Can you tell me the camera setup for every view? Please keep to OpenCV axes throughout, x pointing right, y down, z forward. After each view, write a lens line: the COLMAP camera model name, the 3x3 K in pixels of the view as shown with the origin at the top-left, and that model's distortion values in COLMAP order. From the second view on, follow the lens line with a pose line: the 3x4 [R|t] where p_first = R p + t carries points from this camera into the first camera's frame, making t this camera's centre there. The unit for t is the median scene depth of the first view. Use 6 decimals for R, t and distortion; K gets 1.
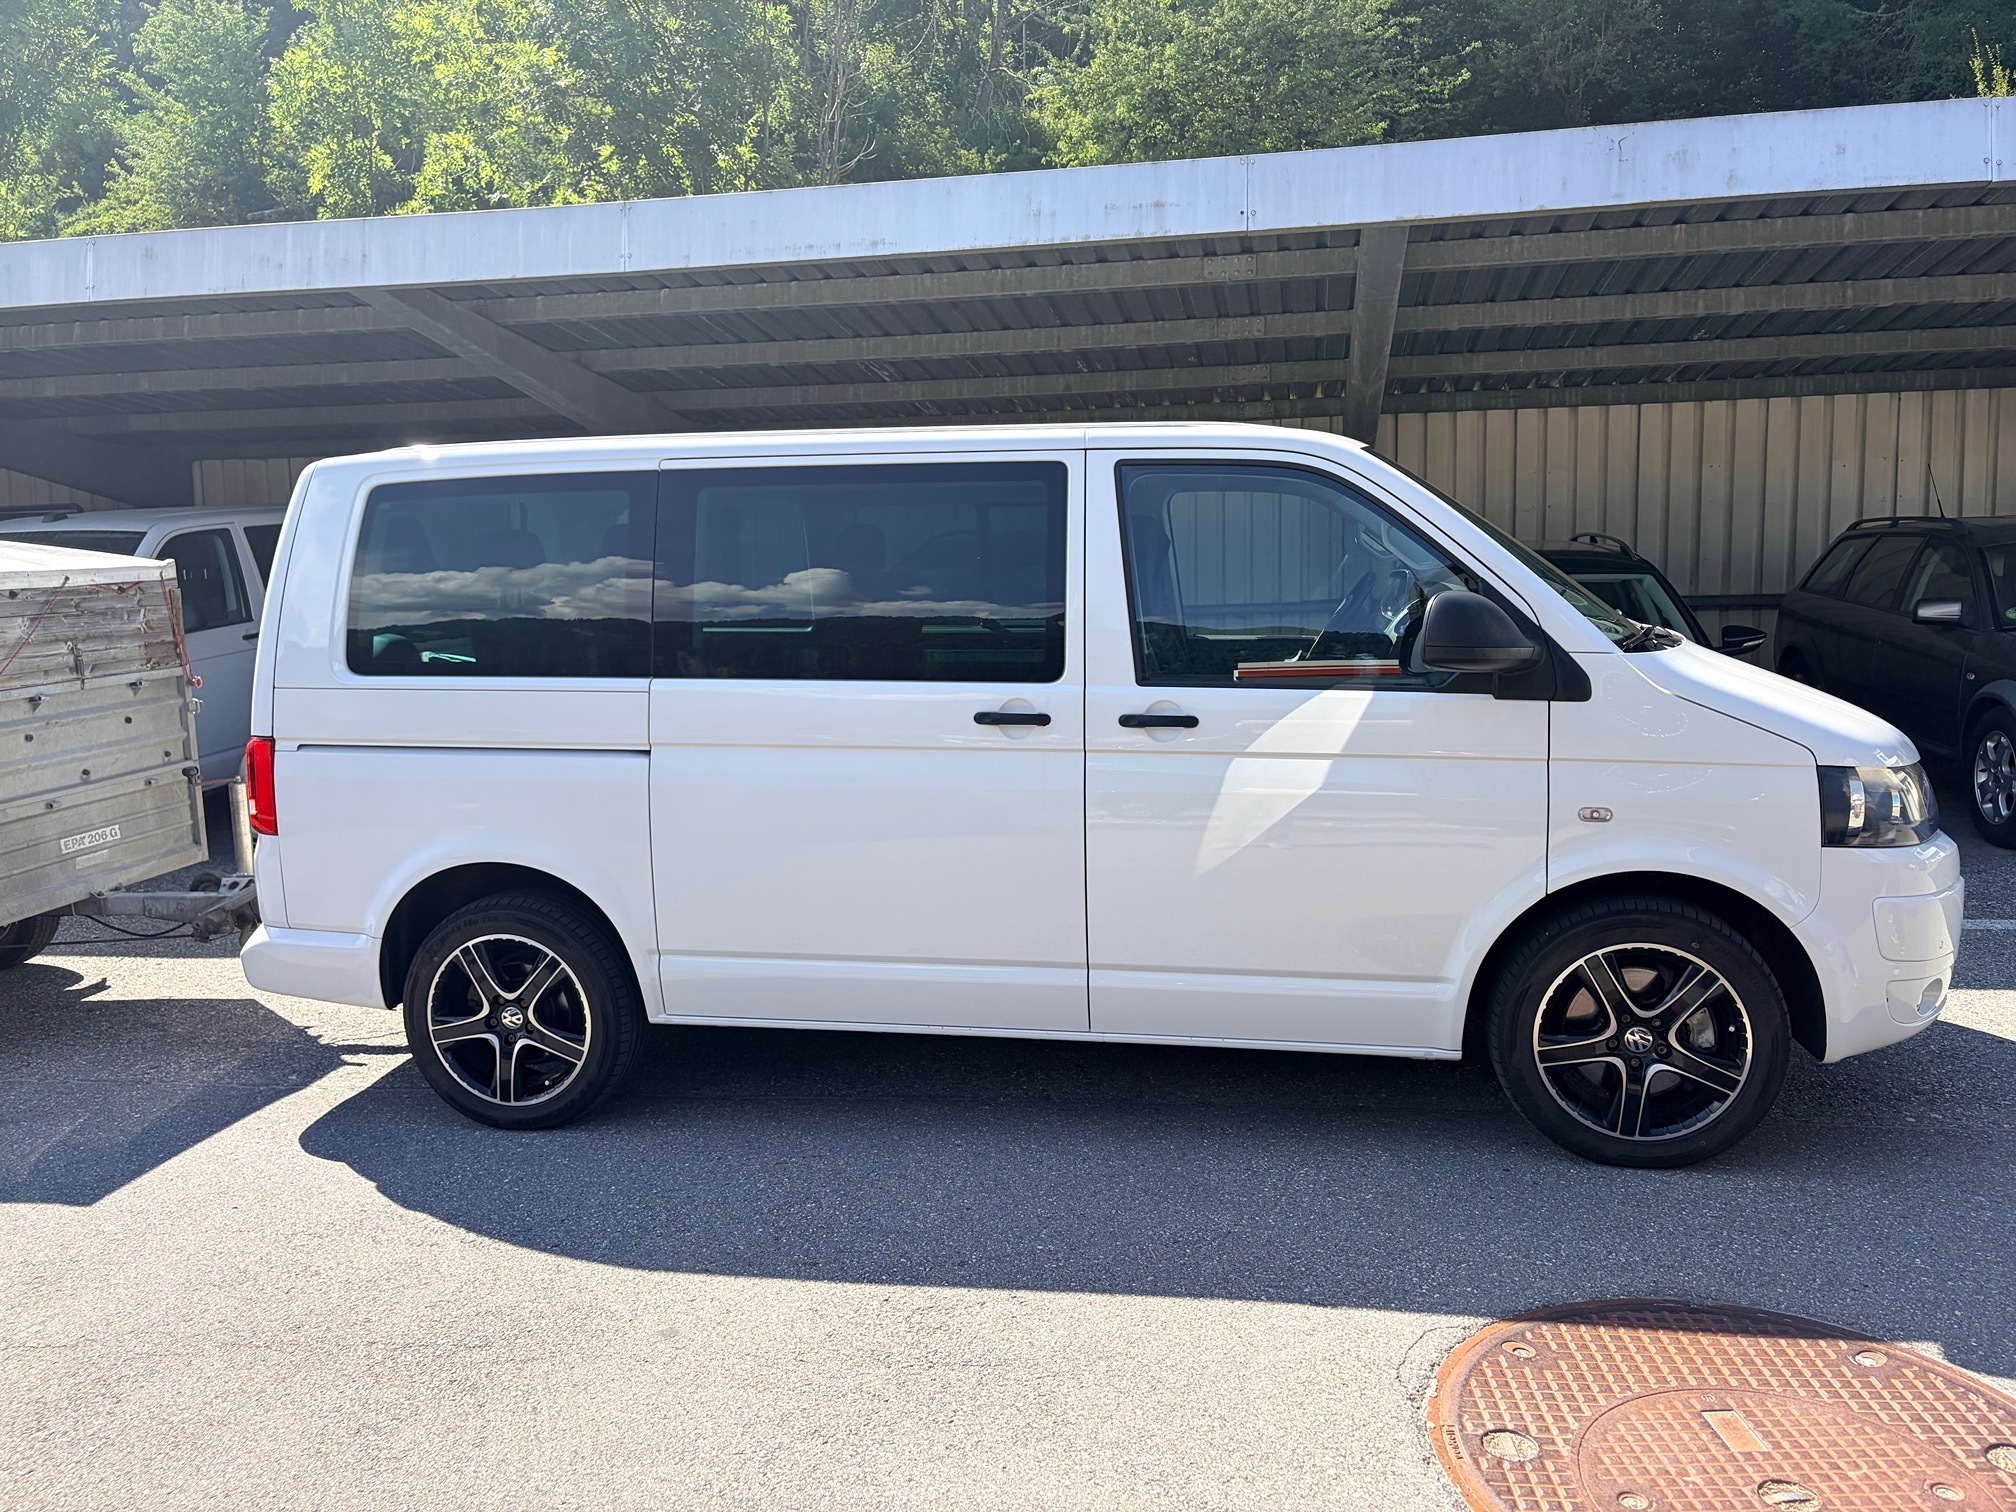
lens RADIAL K [[1522.4, 0, 1003.3], [0, 1522.4, 757.7], [0, 0, 1]] dist [0.025582, -0.004118]
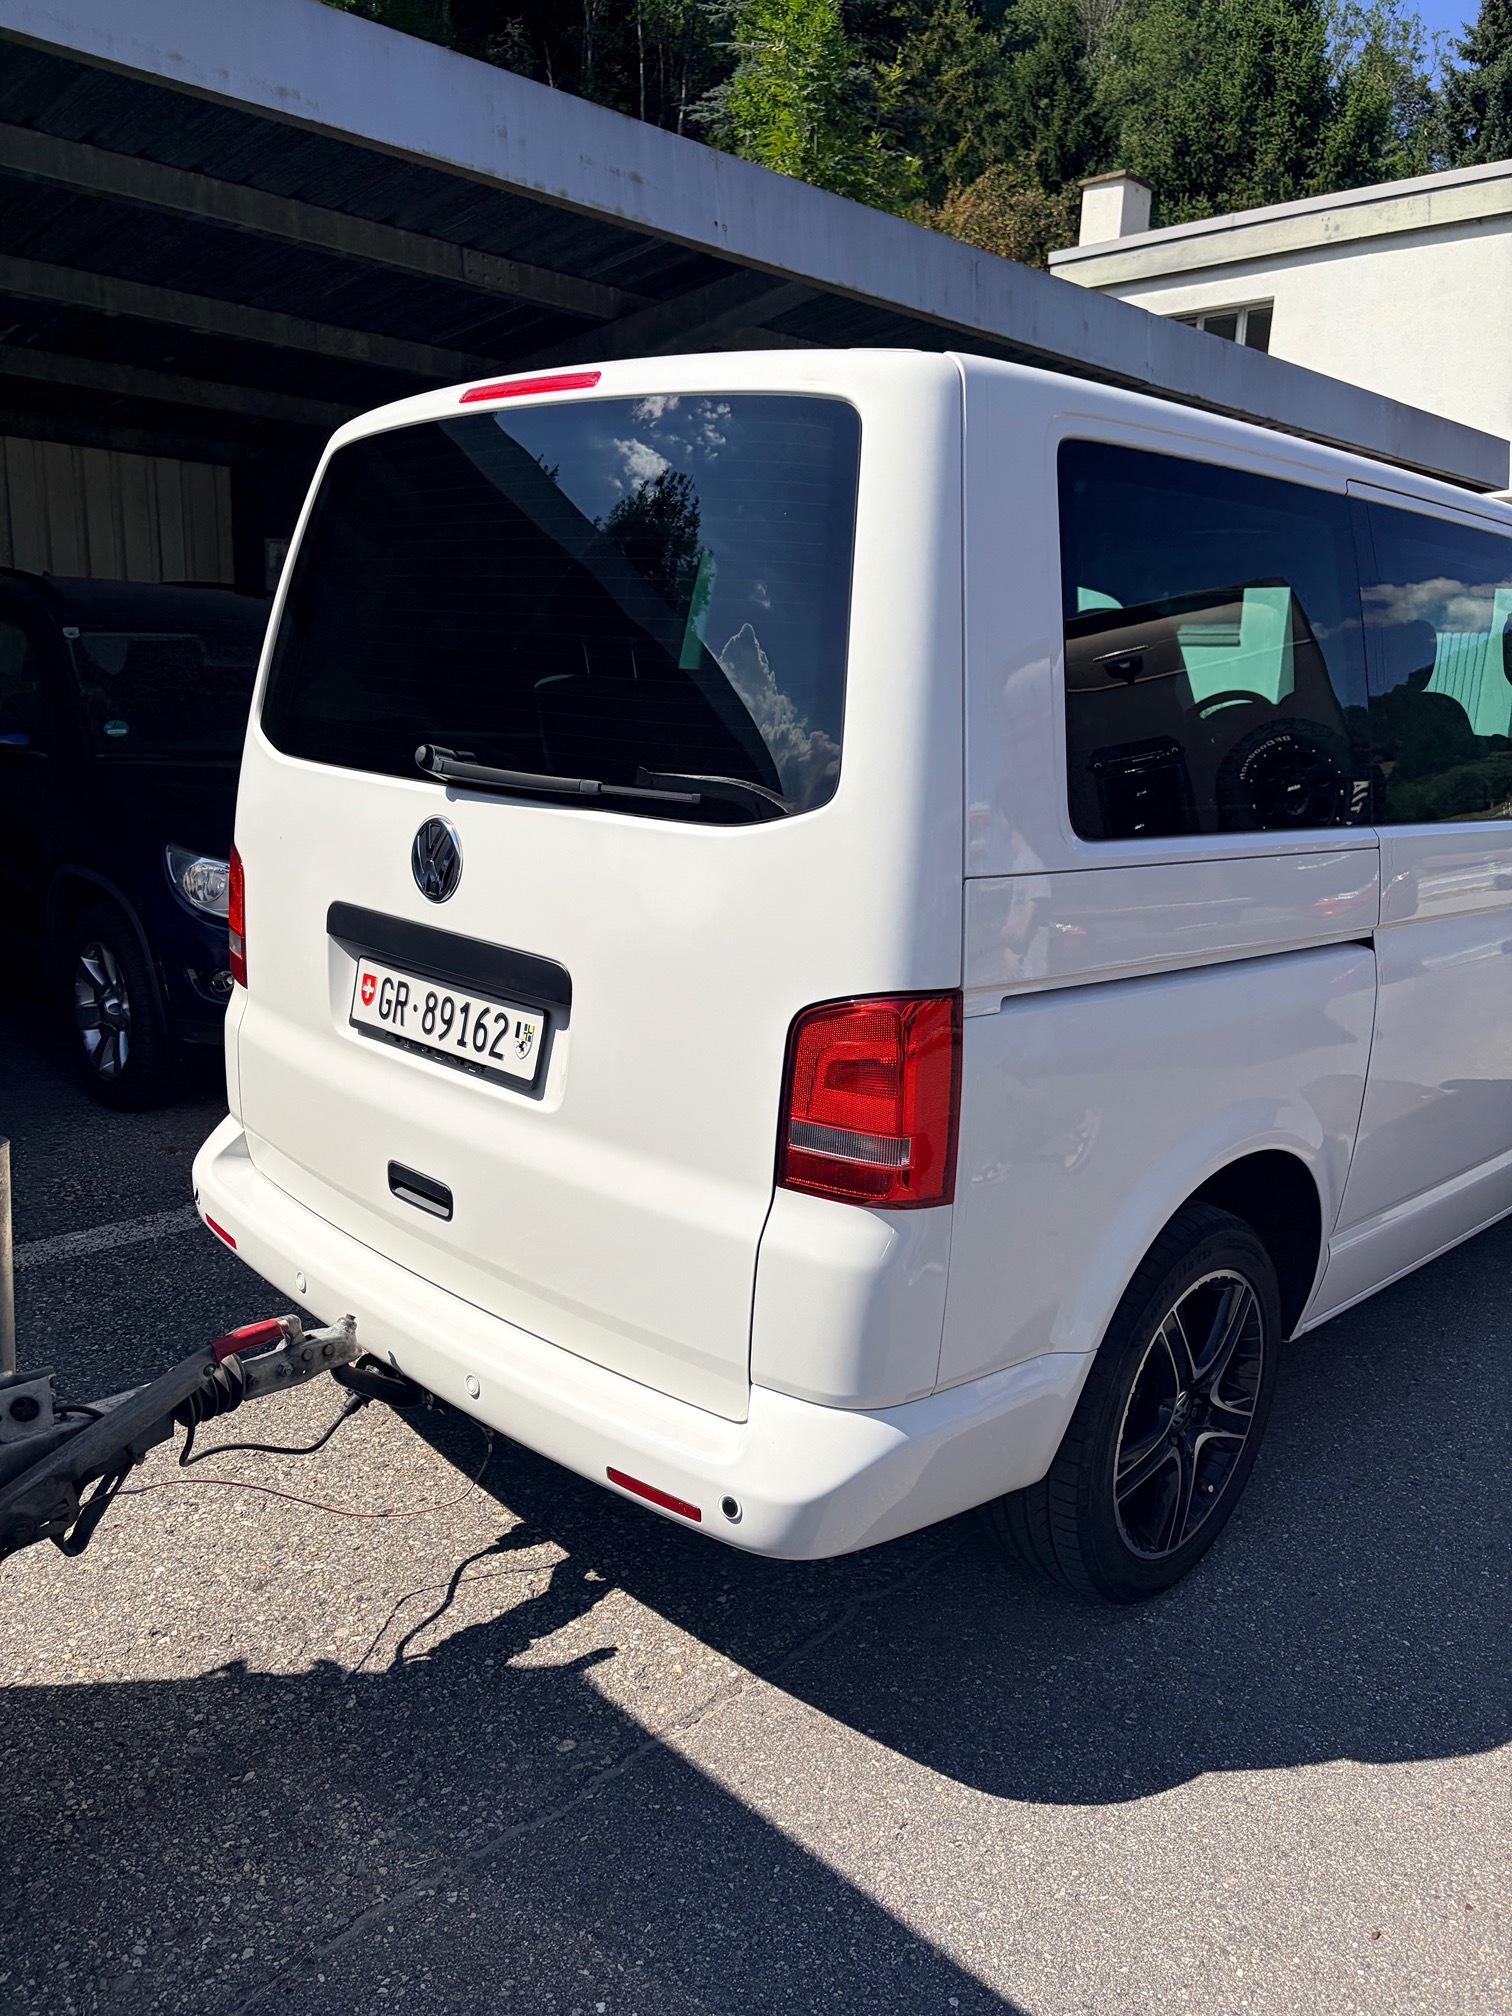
lens RADIAL K [[1522.4, 0, 753.1], [0, 1522.4, 1006.2], [0, 0, 1]] dist [0.025582, -0.004118]
pose [[0.565692, -0.127257, 0.814738, -0.760020], [0.047186, 0.991397, 0.122087, -0.056586], [-0.823266, -0.030620, 0.566830, 0.699069]]
